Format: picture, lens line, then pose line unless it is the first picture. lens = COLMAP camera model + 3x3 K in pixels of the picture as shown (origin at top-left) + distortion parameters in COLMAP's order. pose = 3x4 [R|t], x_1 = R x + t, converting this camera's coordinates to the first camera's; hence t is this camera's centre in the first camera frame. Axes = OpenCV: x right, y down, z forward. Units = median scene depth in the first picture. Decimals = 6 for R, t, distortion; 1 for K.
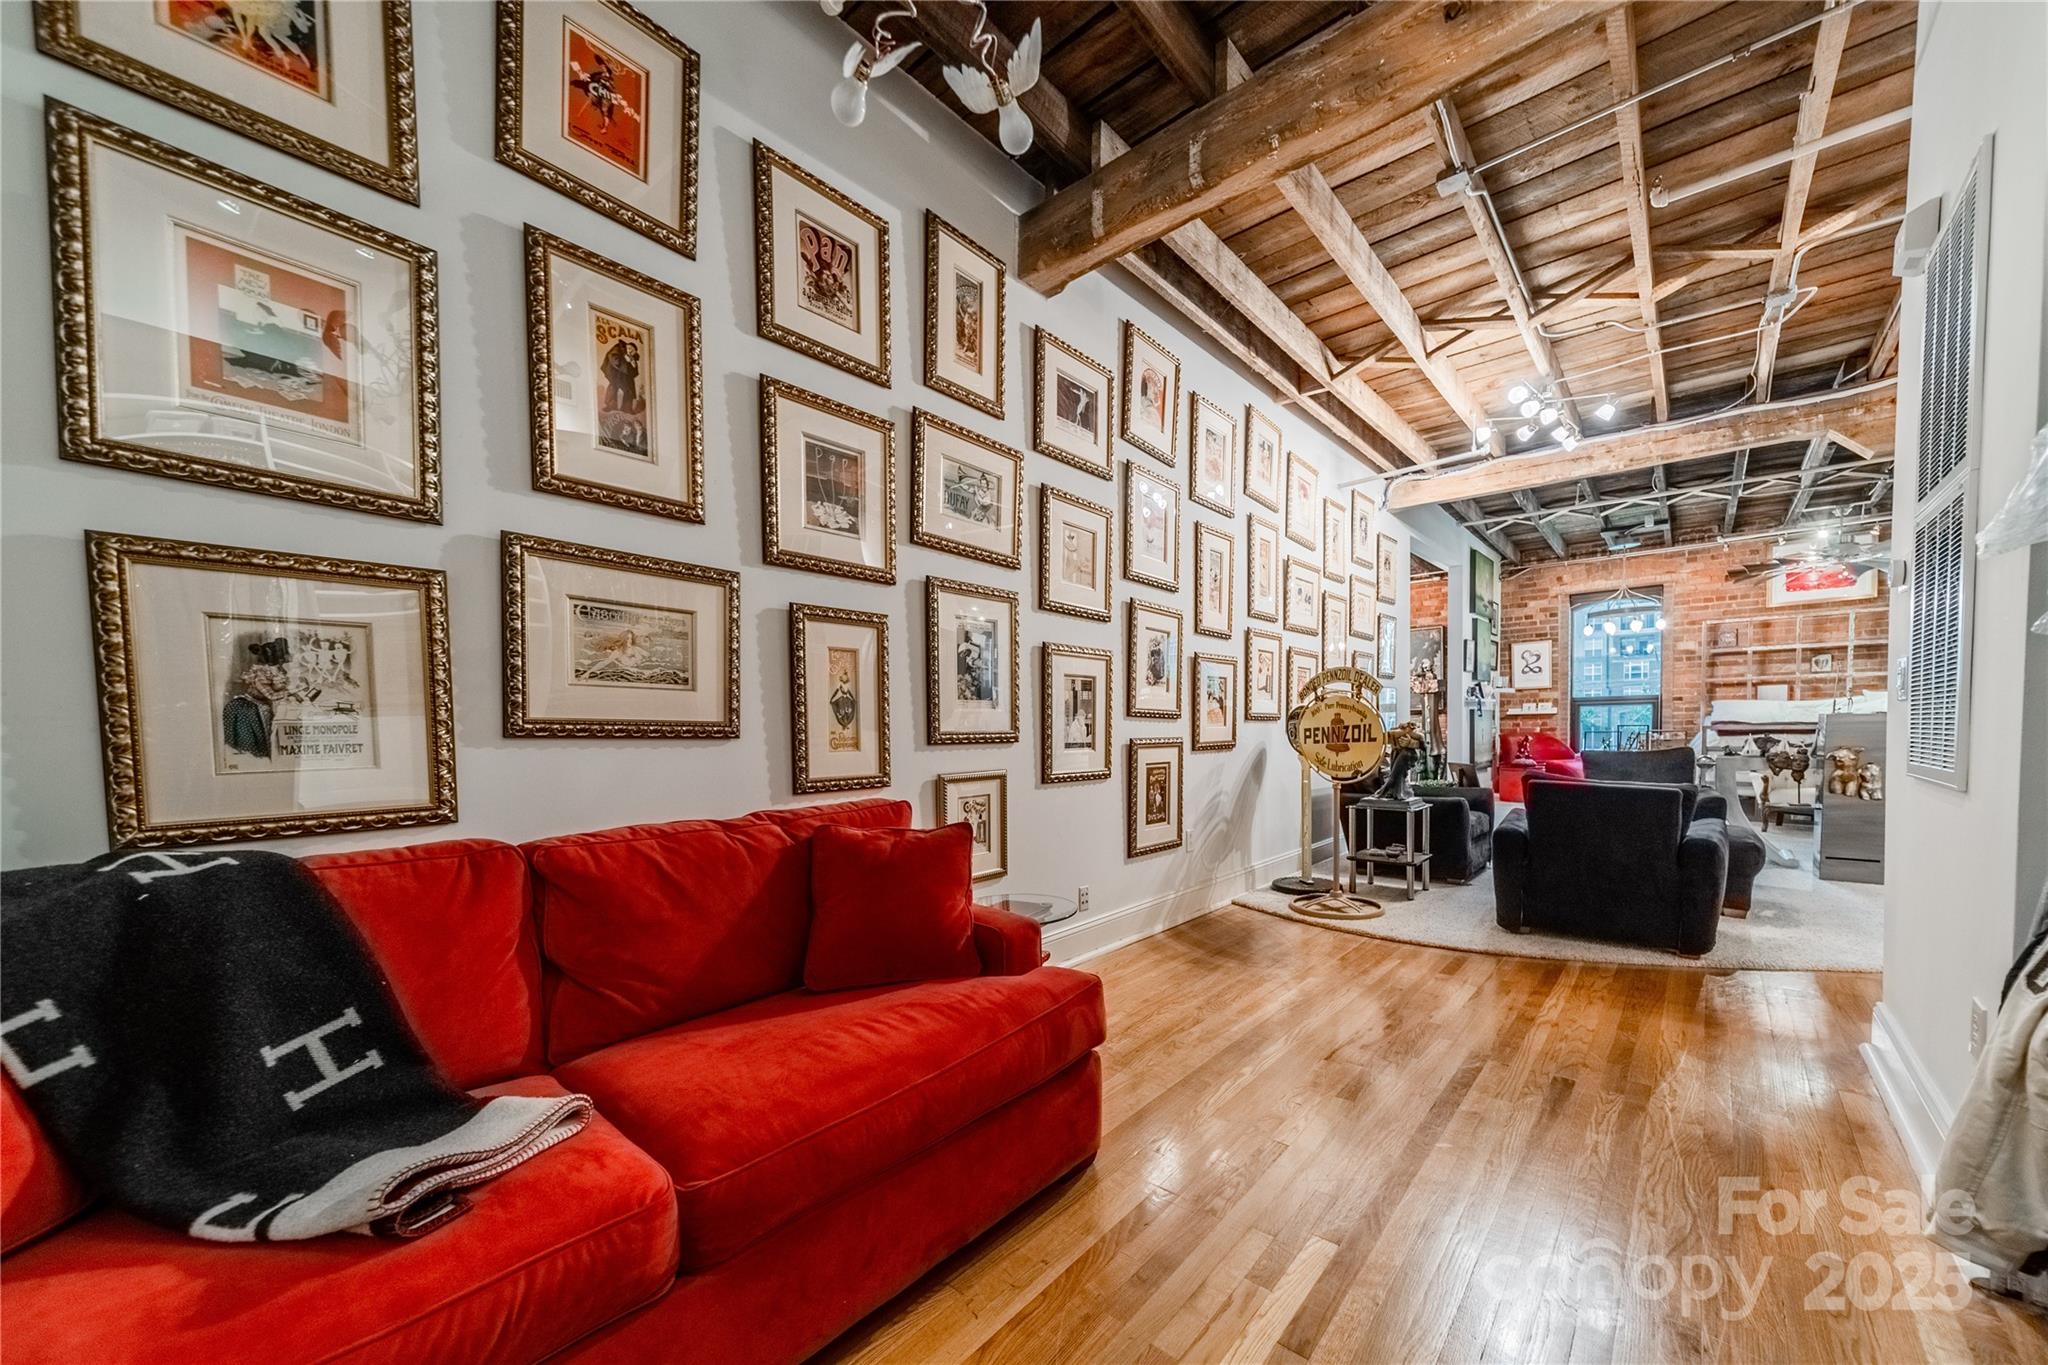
lens RADIAL K [[733.9, 0, 1054.6], [0, 733.9, 757.2], [0, 0, 1]] dist [0.008395, -0.000399]
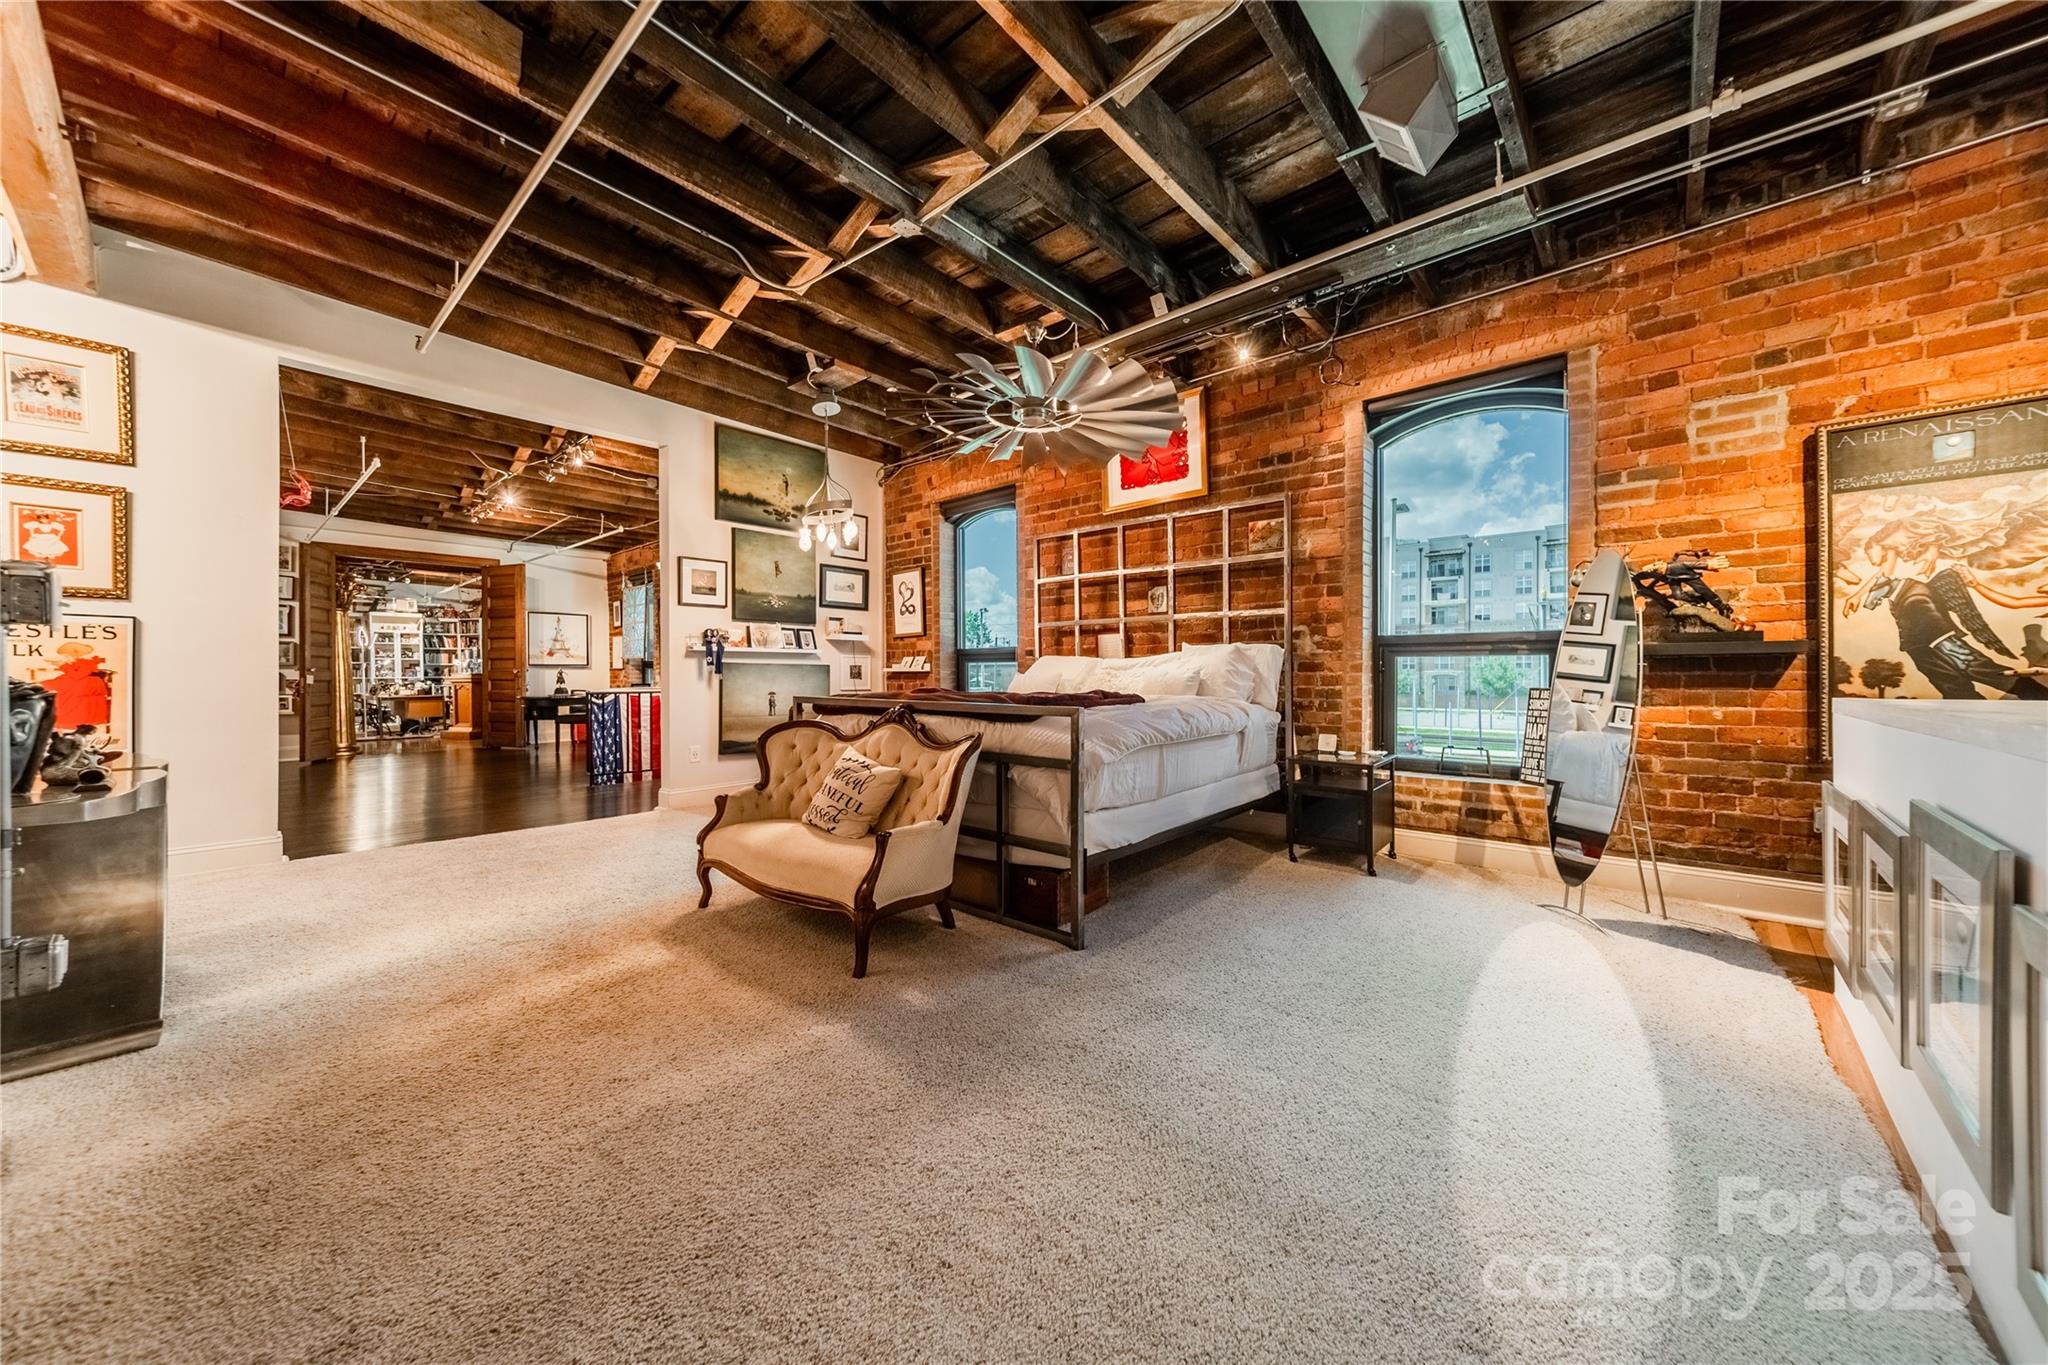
lens RADIAL K [[733.9, 0, 1023.4], [0, 733.9, 672.7], [0, 0, 1]] dist [0.008395, -0.000399]
pose [[0.999757, 0.015872, -0.015305, 0.960857], [-0.016622, 0.998603, -0.050162, -0.031203], [0.014487, 0.050404, 0.998624, 0.380079]]
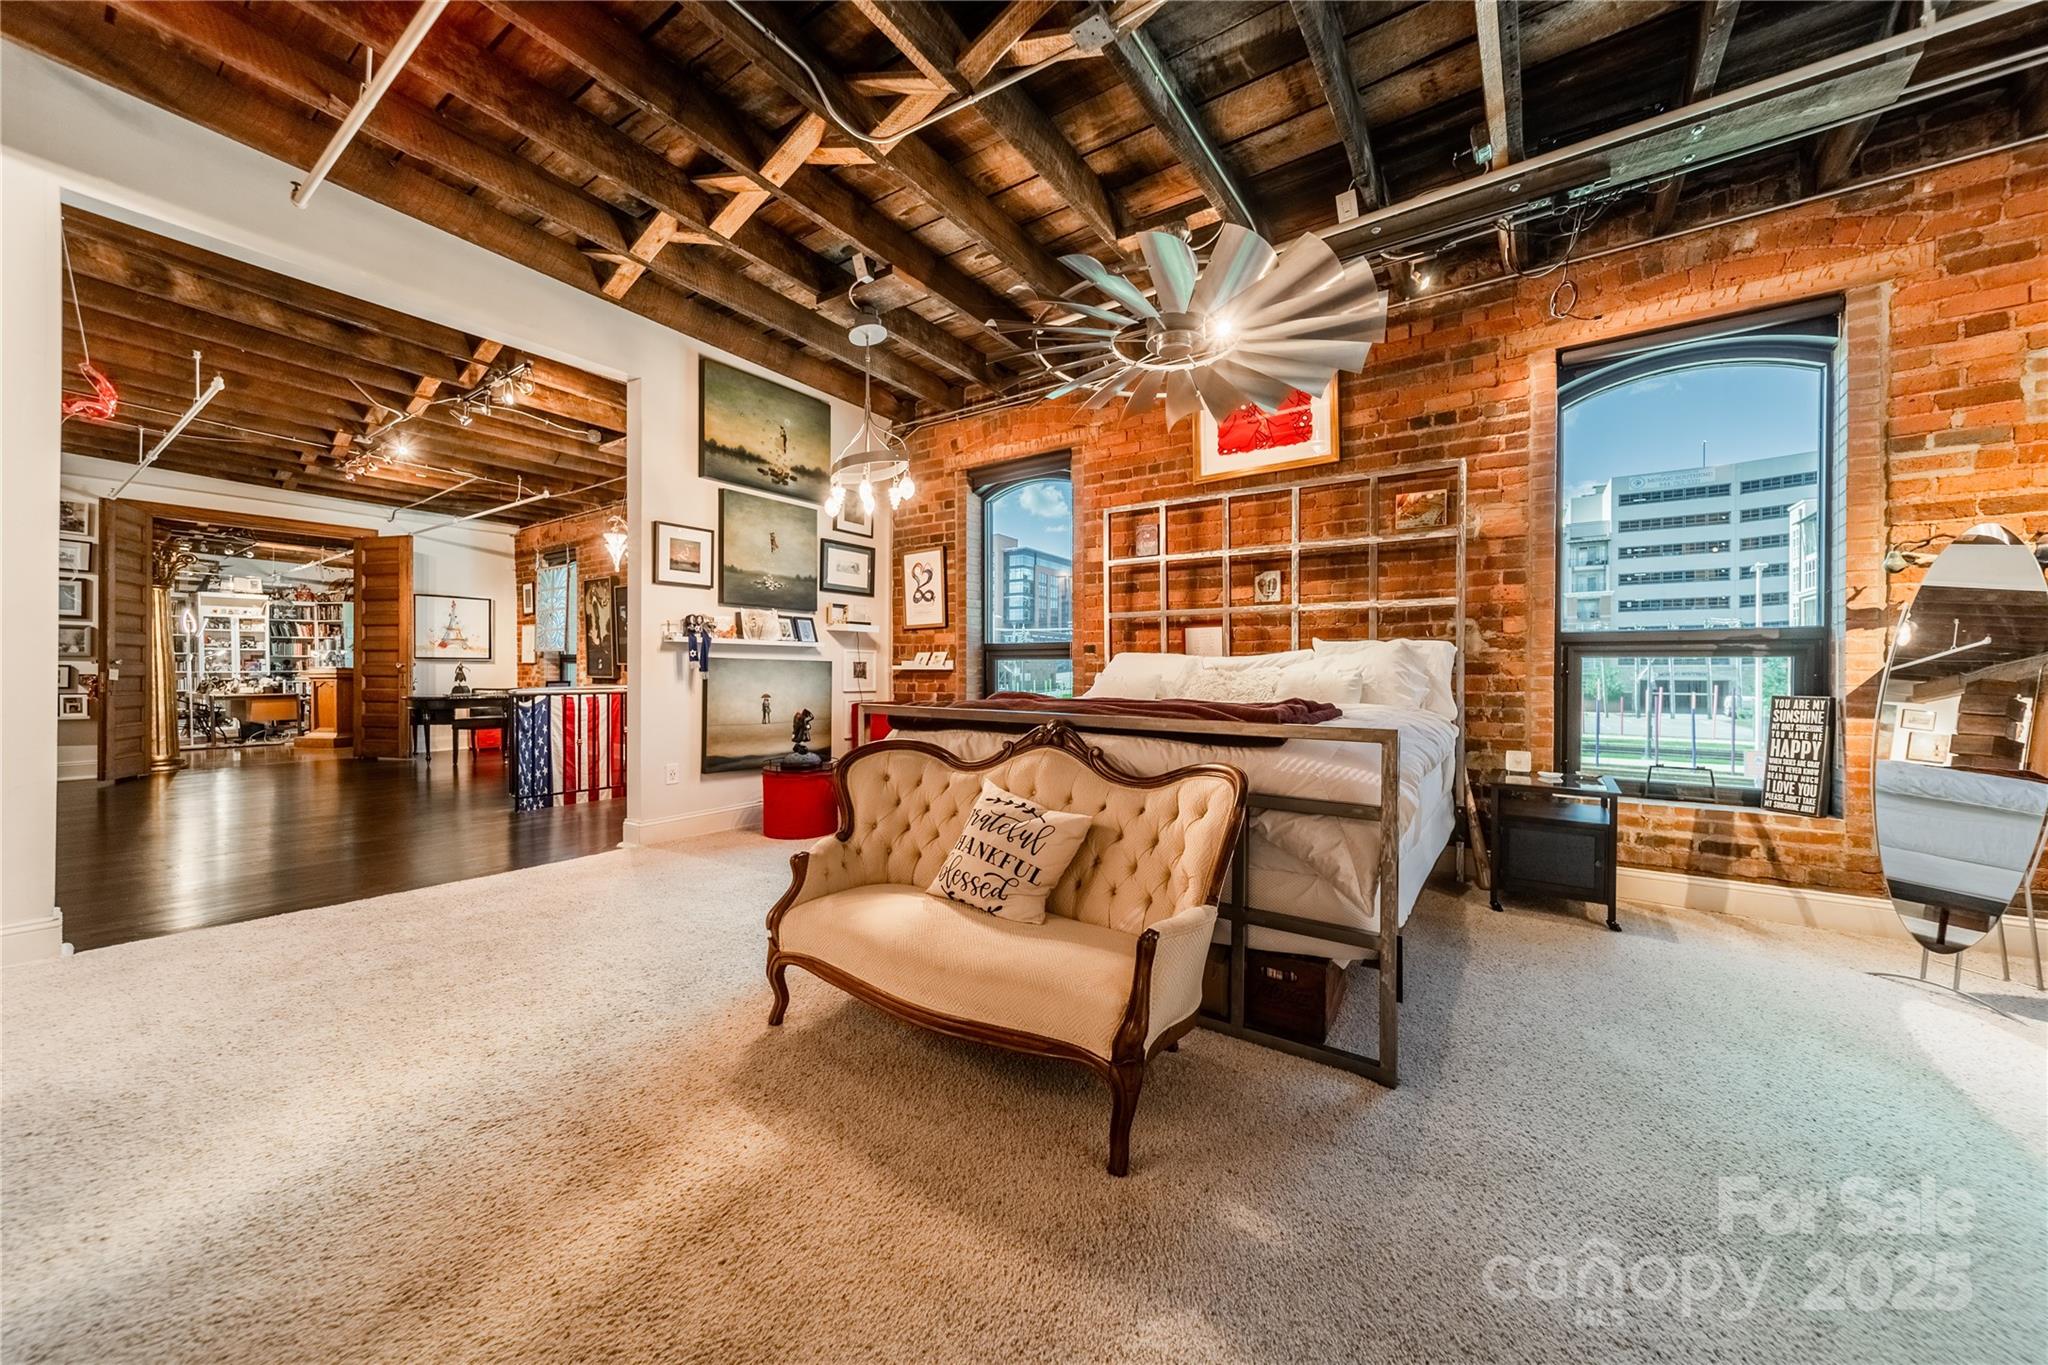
lens RADIAL K [[733.9, 0, 1021.4], [0, 733.9, 667.9], [0, 0, 1]] dist [0.008395, -0.000399]
pose [[0.994579, 0.021750, 0.101686, 0.832529], [-0.016345, 0.998424, -0.053688, -0.038146], [-0.102693, 0.051734, 0.993367, 0.509959]]
